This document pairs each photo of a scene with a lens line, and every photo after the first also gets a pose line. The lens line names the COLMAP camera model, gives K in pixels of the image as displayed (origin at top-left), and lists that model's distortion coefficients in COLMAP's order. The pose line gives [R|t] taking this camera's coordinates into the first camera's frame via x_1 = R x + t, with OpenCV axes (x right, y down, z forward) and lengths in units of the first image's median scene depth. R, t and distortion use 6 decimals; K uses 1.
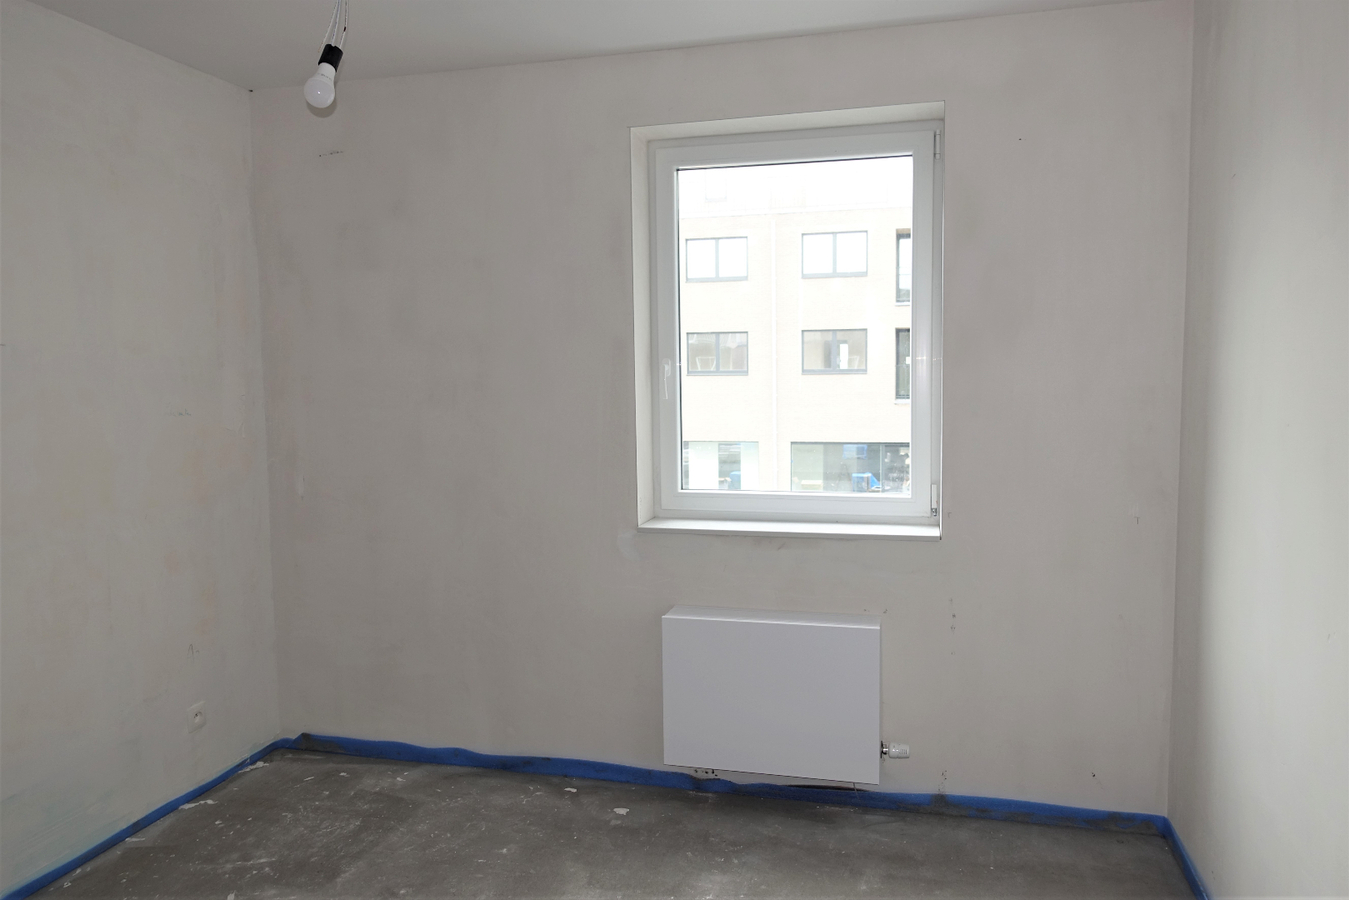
lens RADIAL K [[963.2, 0, 681.3], [0, 963.2, 455.3], [0, 0, 1]] dist [0.001563, 0.007468]
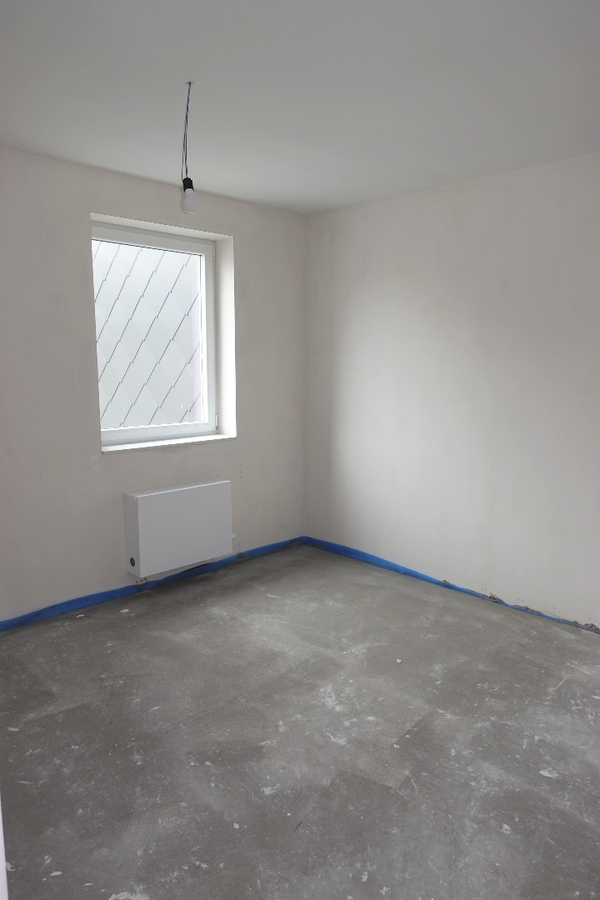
lens RADIAL K [[642.6, 0, 299.5], [0, 642.6, 450.6], [0, 0, 1]] dist [0.001563, 0.007468]
pose [[0.496838, -0.109722, 0.860879, -0.875818], [0.062522, 0.993923, 0.090595, -0.008588], [-0.865588, 0.008813, 0.500679, 0.131520]]
